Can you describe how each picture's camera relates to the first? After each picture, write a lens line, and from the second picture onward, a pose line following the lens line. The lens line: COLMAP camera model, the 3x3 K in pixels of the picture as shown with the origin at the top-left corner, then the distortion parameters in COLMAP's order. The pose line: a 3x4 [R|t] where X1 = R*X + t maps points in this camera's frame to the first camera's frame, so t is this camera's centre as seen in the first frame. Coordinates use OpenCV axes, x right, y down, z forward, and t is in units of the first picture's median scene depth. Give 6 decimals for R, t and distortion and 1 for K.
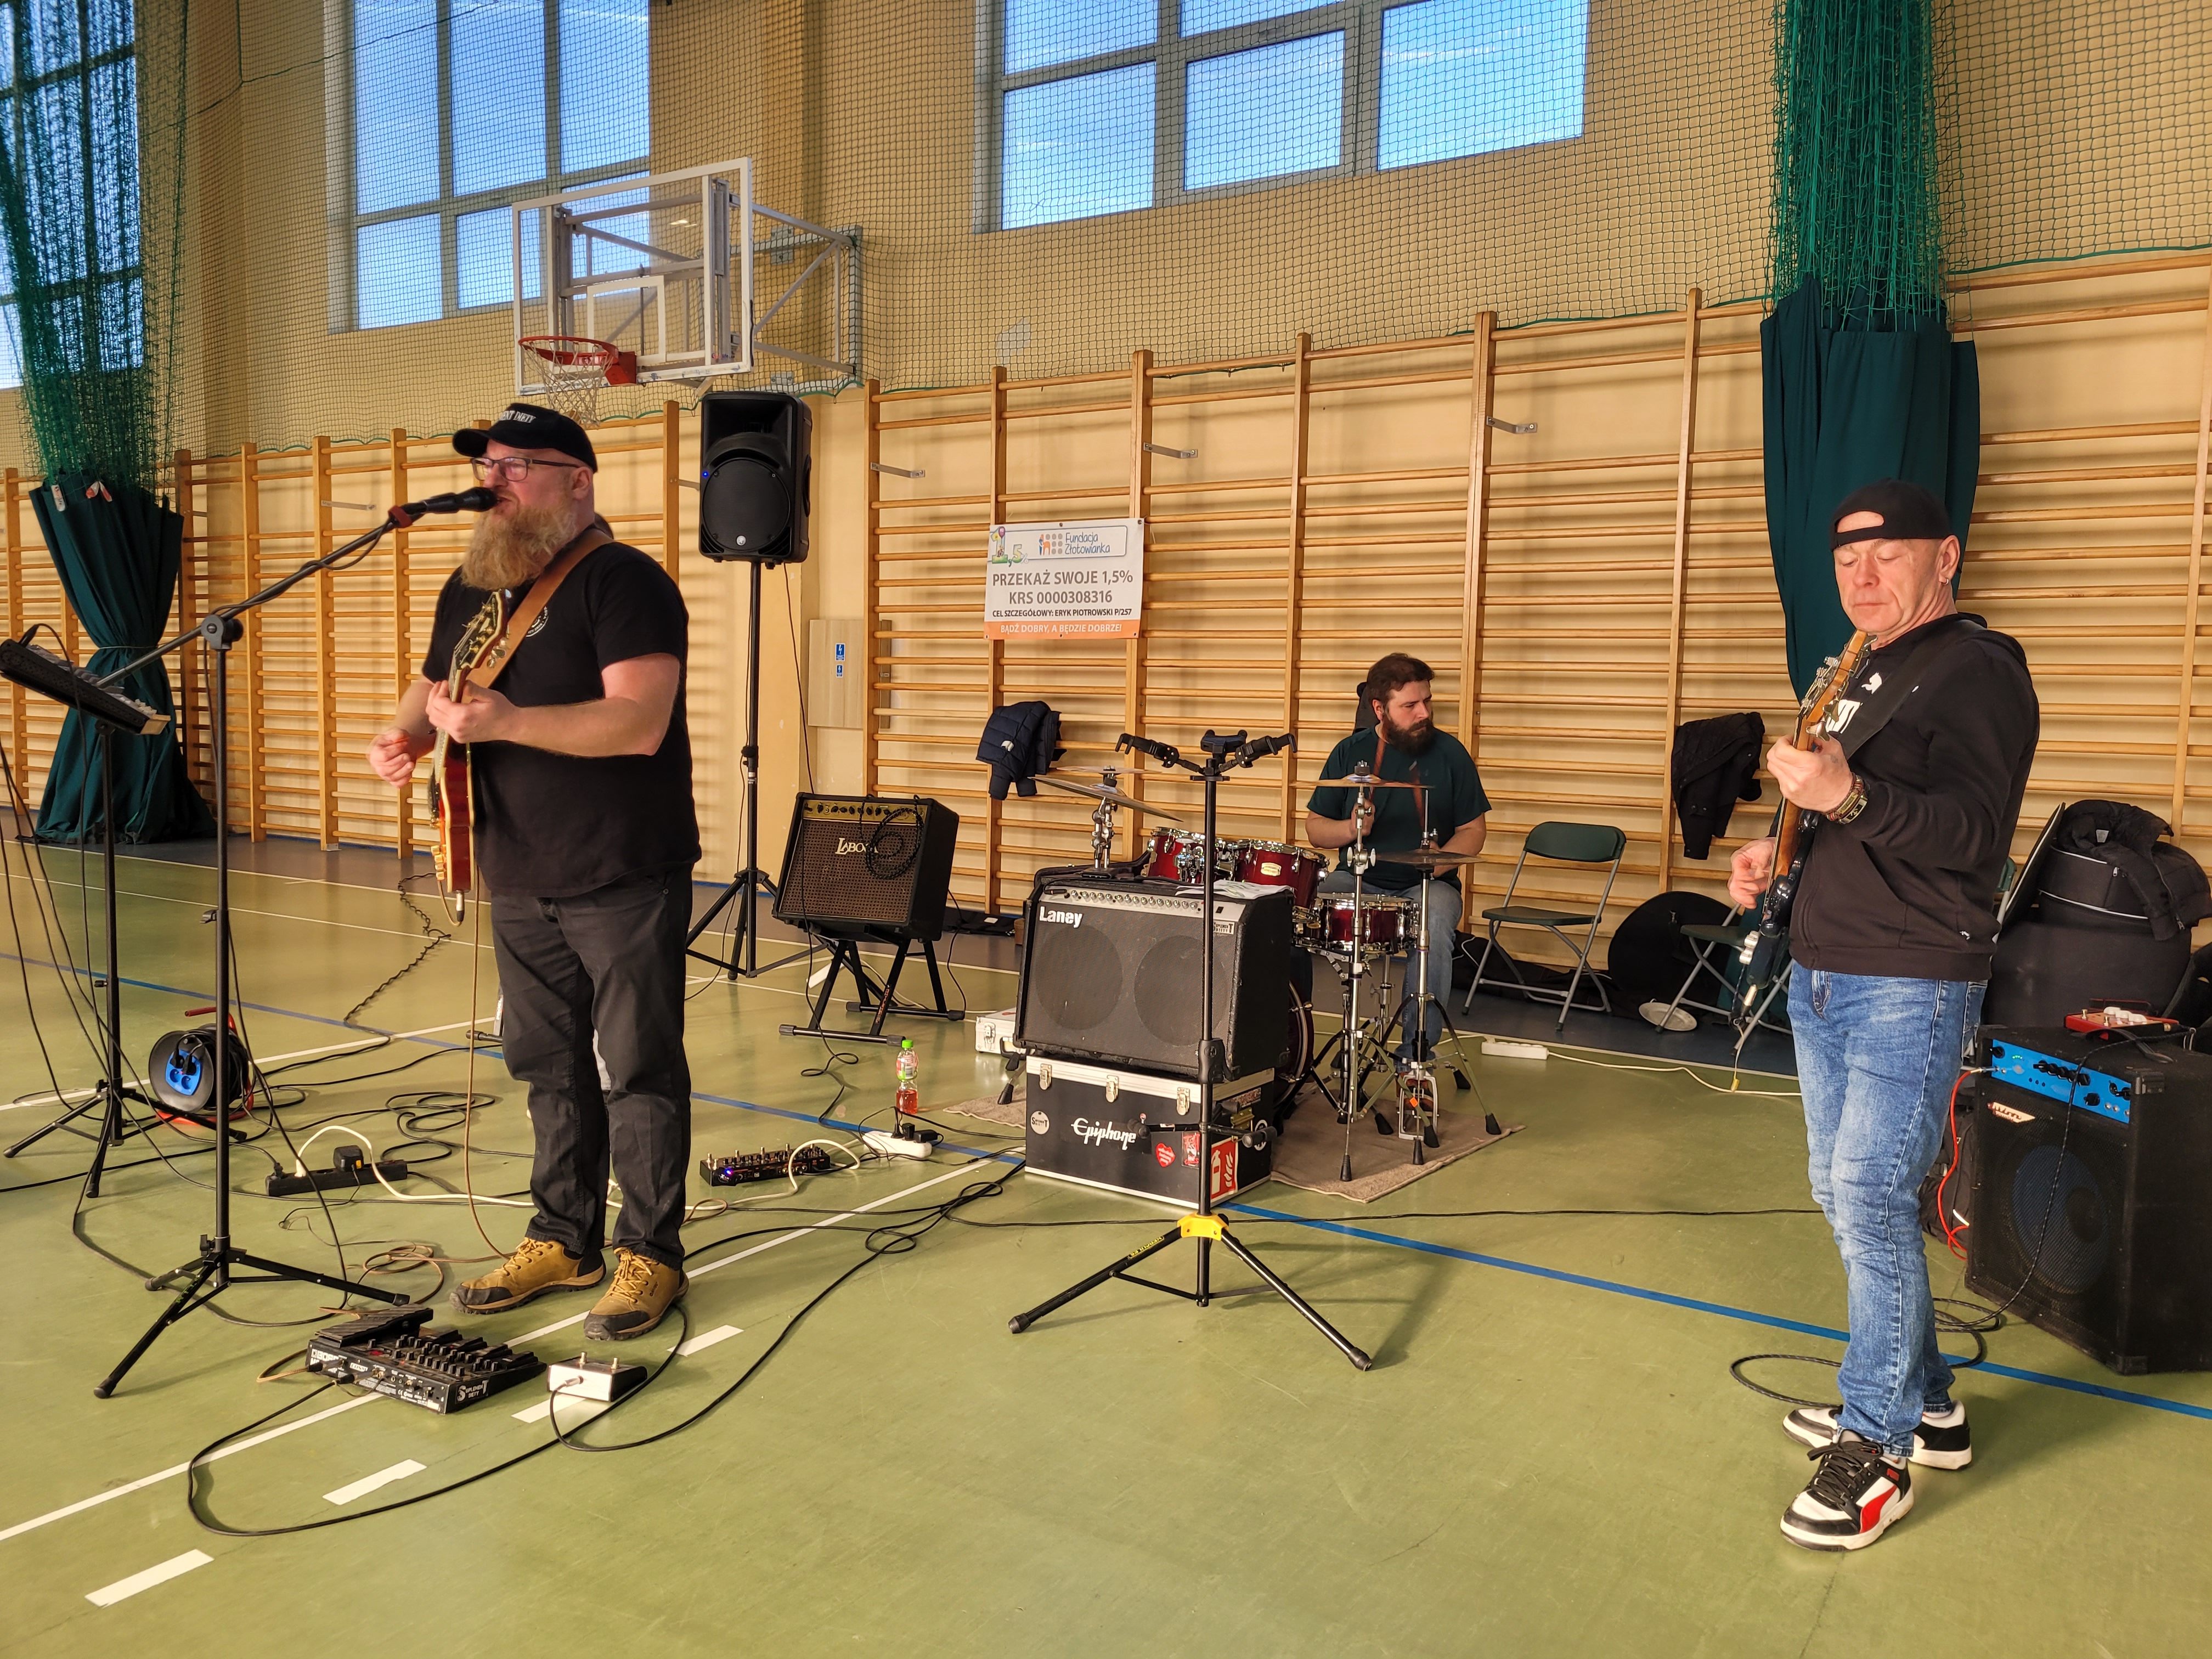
lens RADIAL K [[1667.0, 0, 1110.9], [0, 1667.0, 828.5], [0, 0, 1]] dist [0.011551, 0.006208]
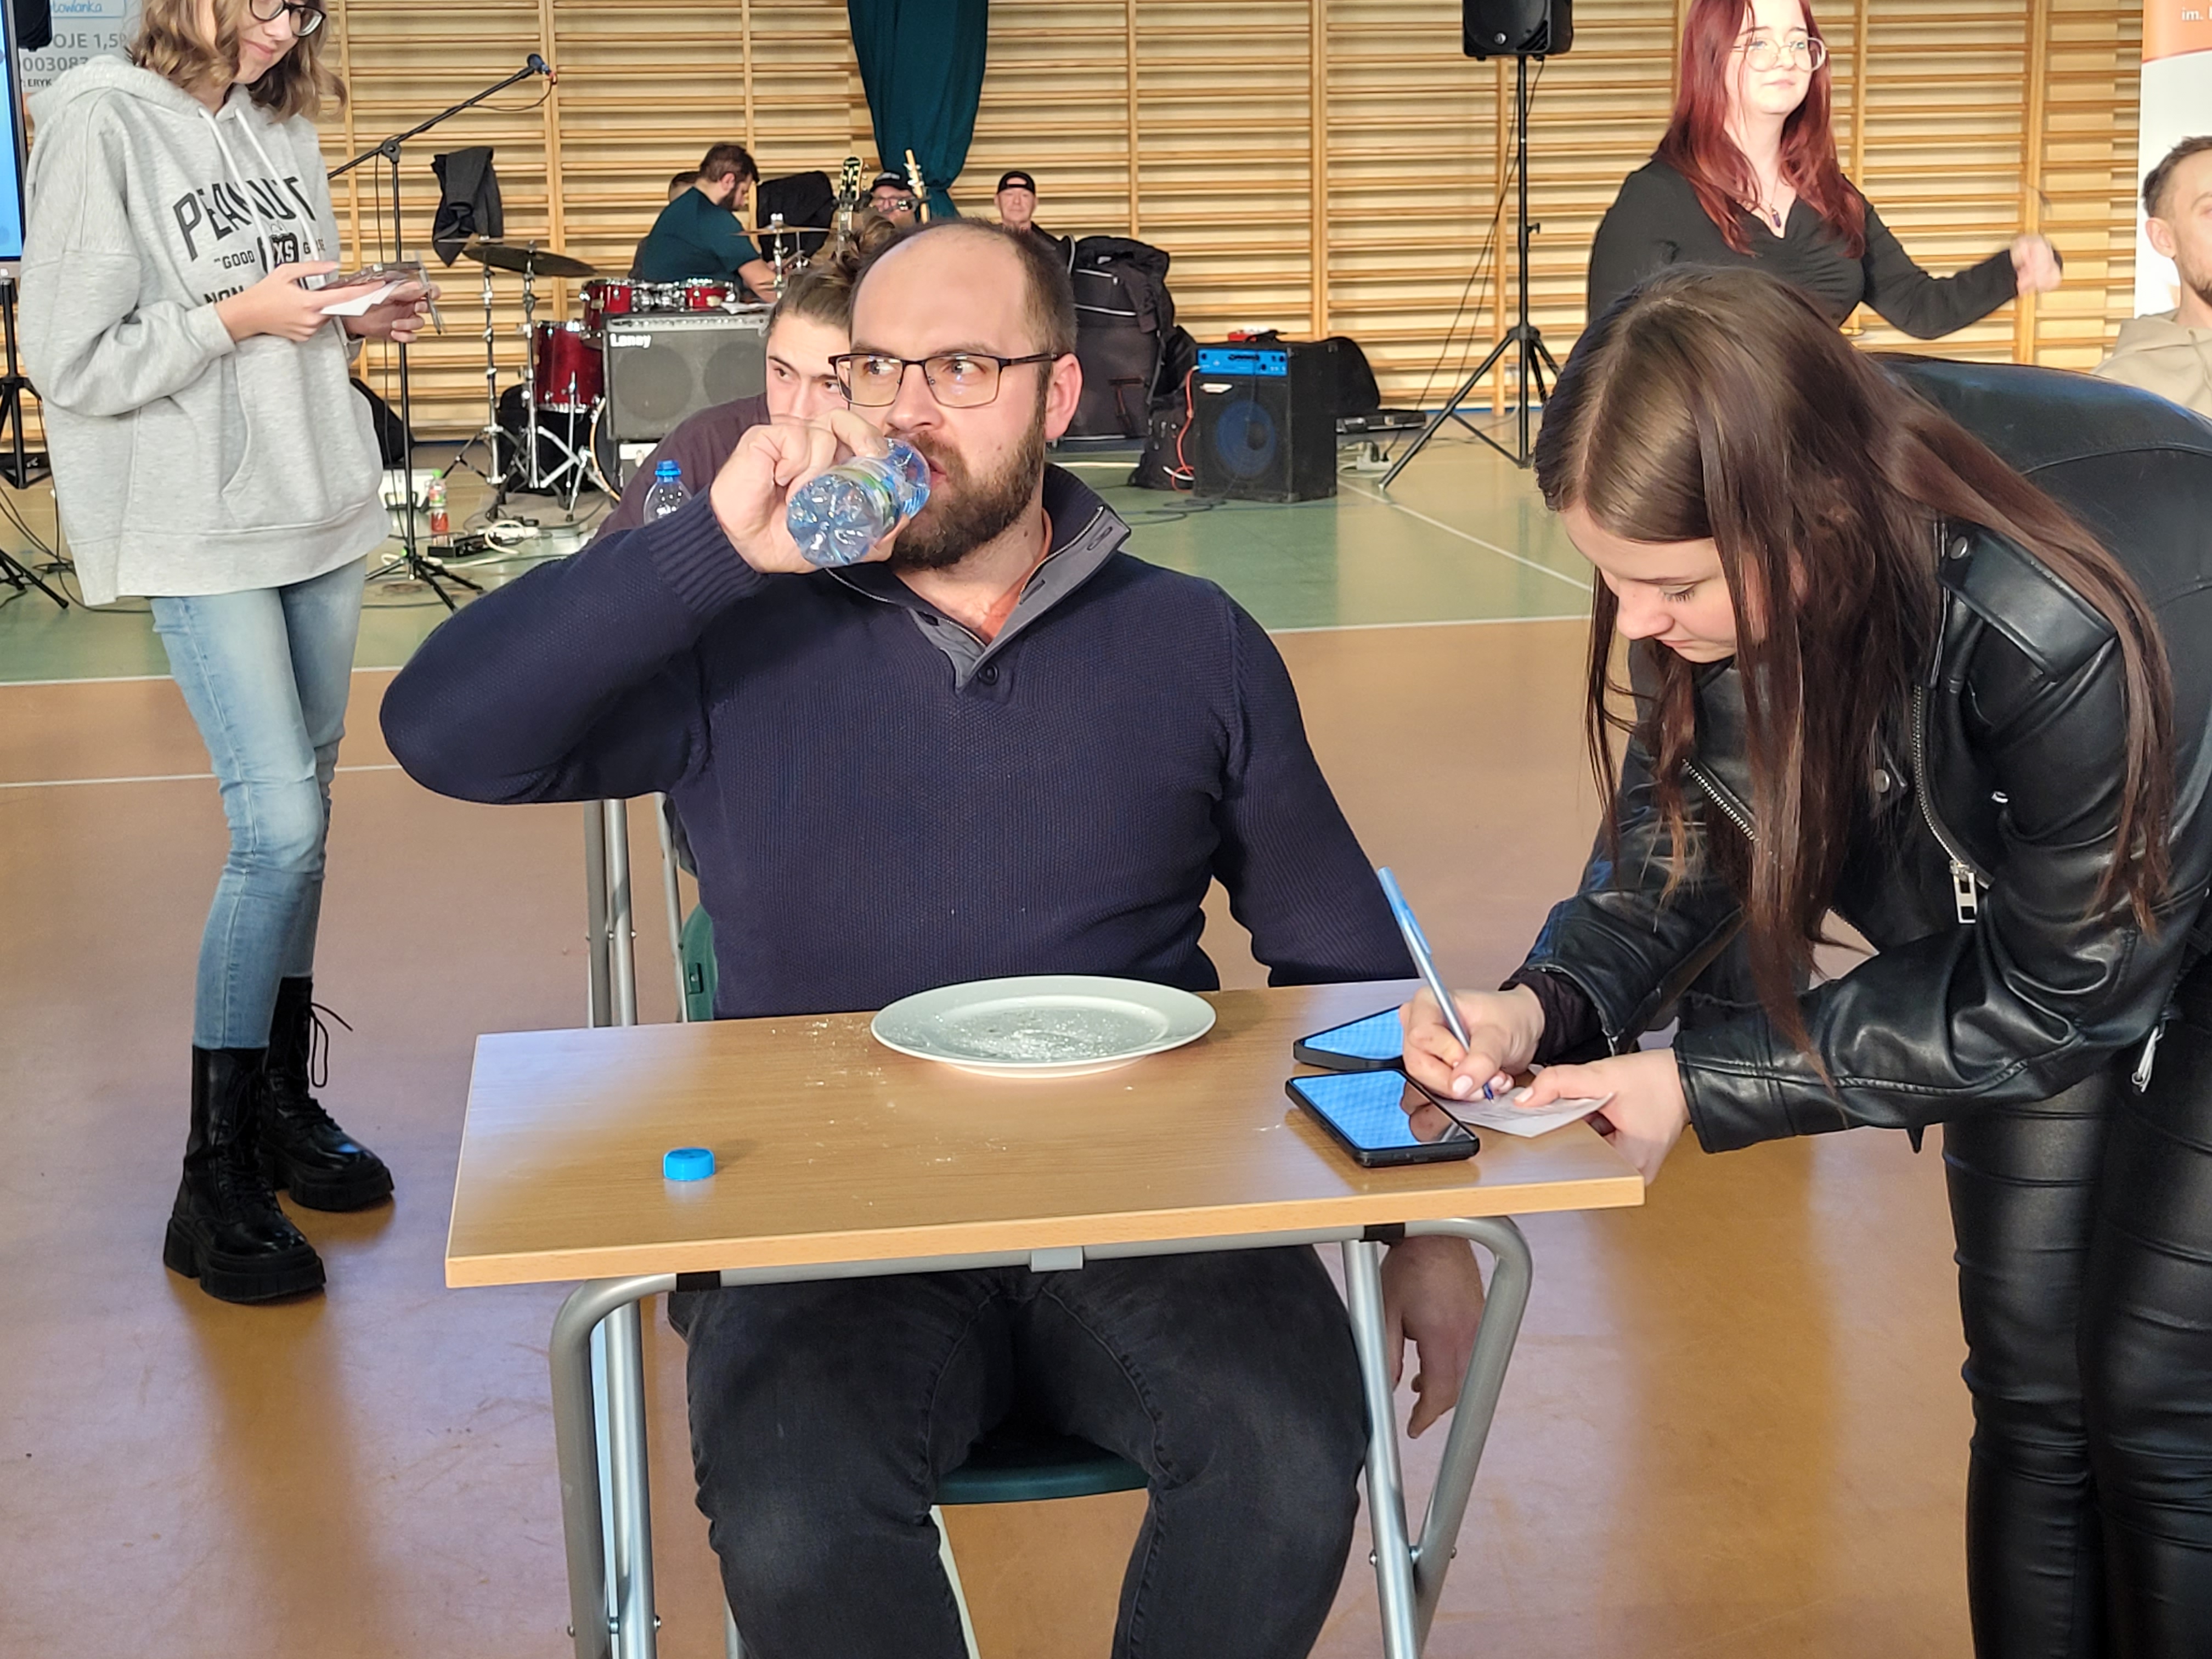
lens RADIAL K [[1667.0, 0, 1111.0], [0, 1667.0, 829.3], [0, 0, 1]] dist [0.011551, 0.006208]
pose [[0.803665, -0.247547, 0.541150, -0.581955], [0.076615, 0.944844, 0.318434, 0.025643], [-0.590129, -0.214454, 0.778304, -0.422759]]
